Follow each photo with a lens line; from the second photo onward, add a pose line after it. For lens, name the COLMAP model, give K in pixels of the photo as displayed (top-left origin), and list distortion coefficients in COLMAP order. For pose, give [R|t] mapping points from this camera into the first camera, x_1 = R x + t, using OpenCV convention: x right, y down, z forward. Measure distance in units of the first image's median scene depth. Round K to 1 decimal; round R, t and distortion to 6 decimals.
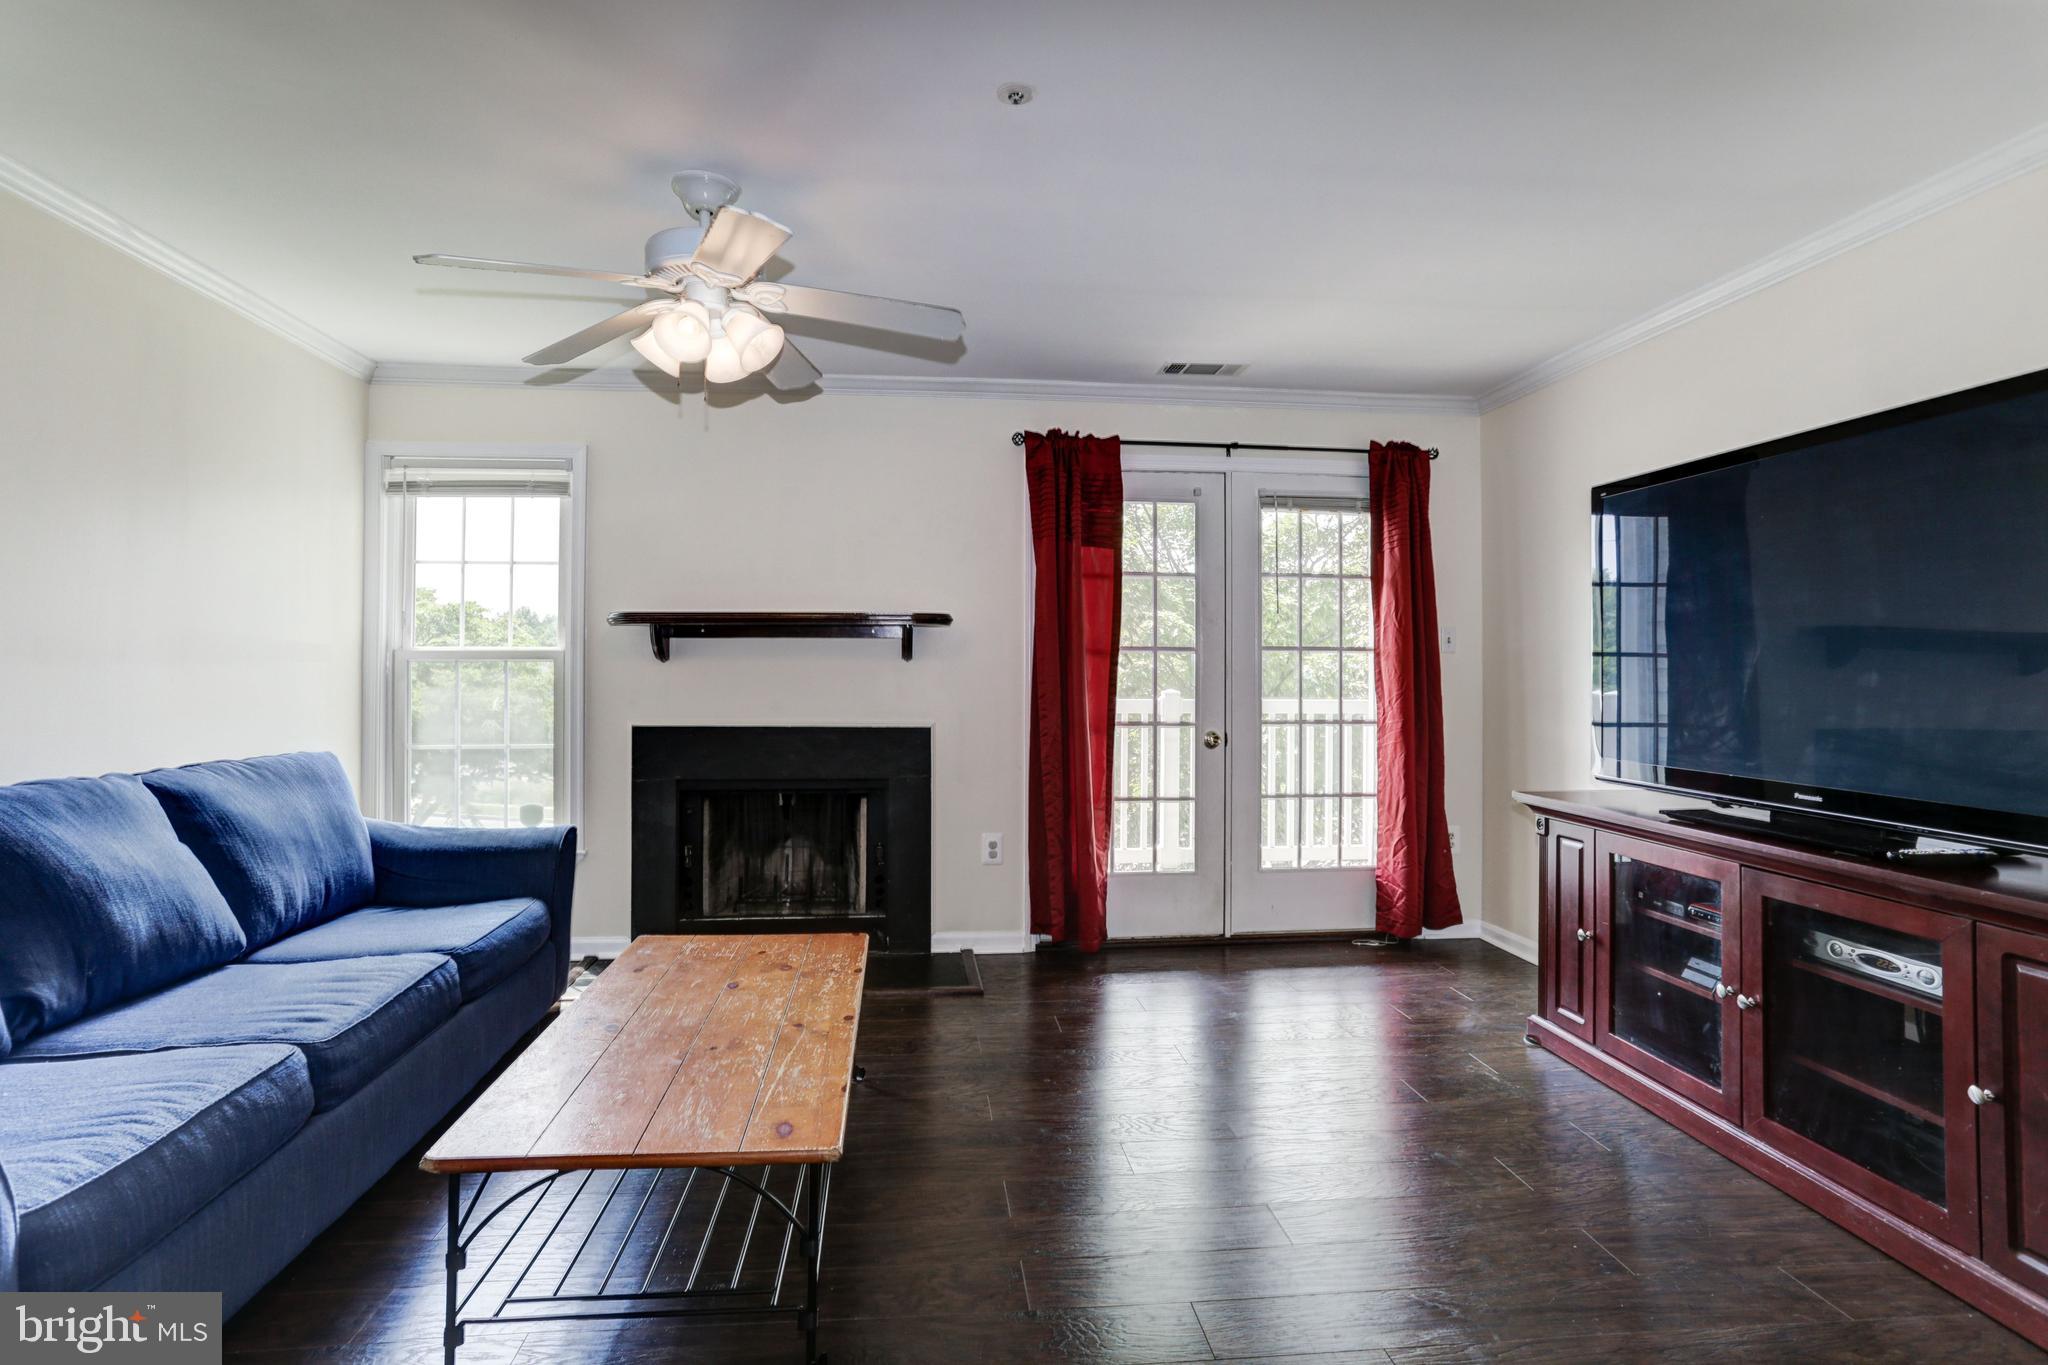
lens RADIAL K [[1039.8, 0, 997.6], [0, 1039.8, 664.4], [0, 0, 1]] dist [-0.060897, 0.045830]
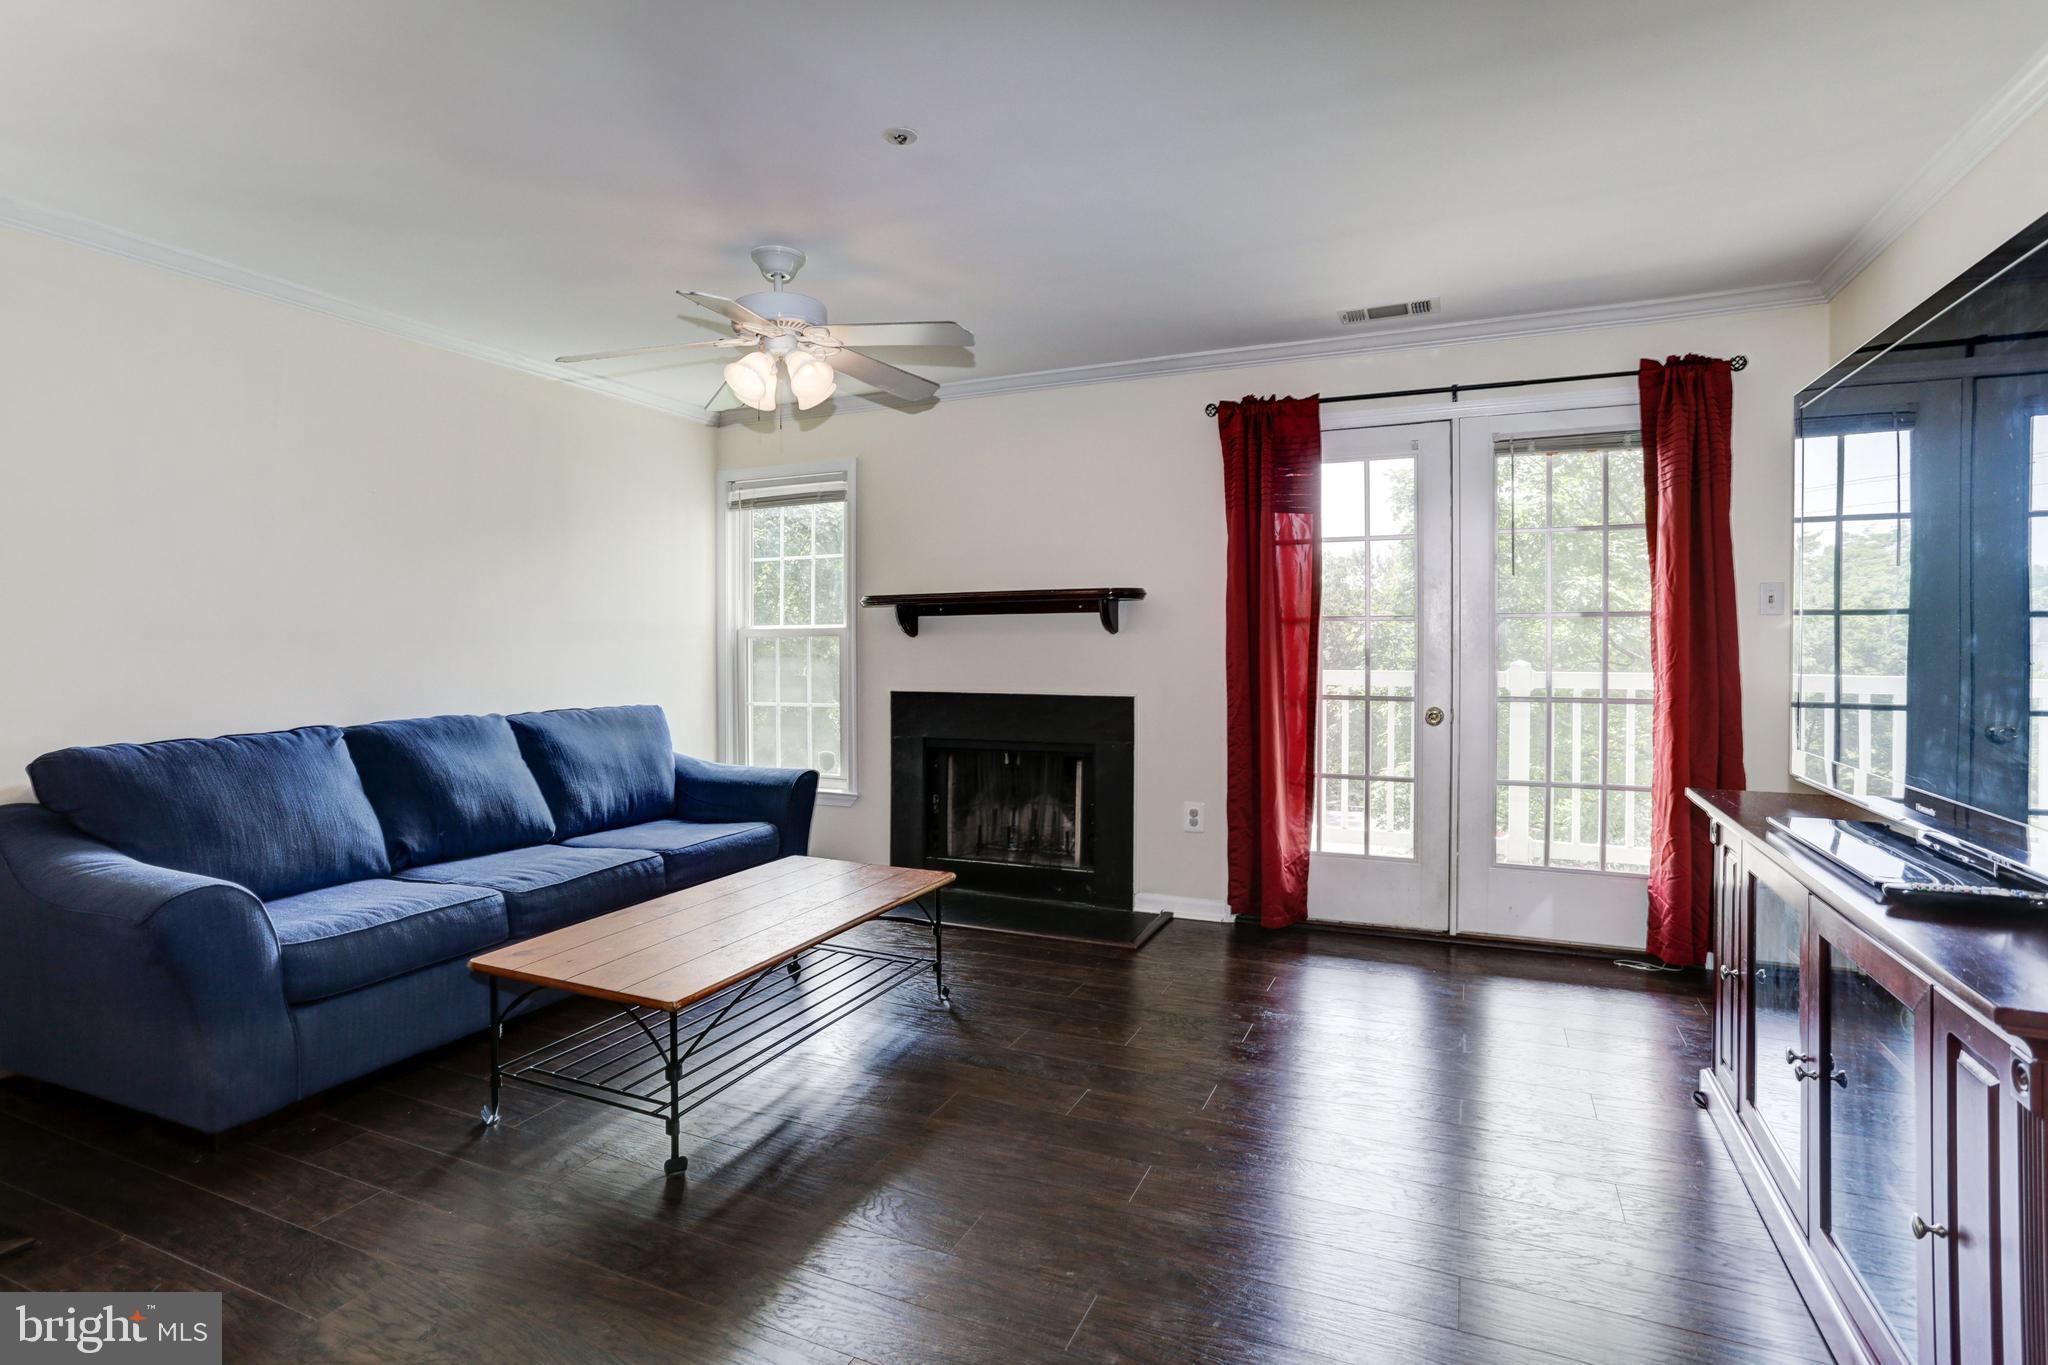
lens RADIAL K [[1039.8, 0, 997.6], [0, 1039.8, 664.4], [0, 0, 1]] dist [-0.060897, 0.045830]
pose [[0.859834, 0.002776, -0.510566, 0.350292], [0.009996, 0.999702, 0.022269, 0.003189], [0.510475, -0.024251, 0.859550, 0.031933]]
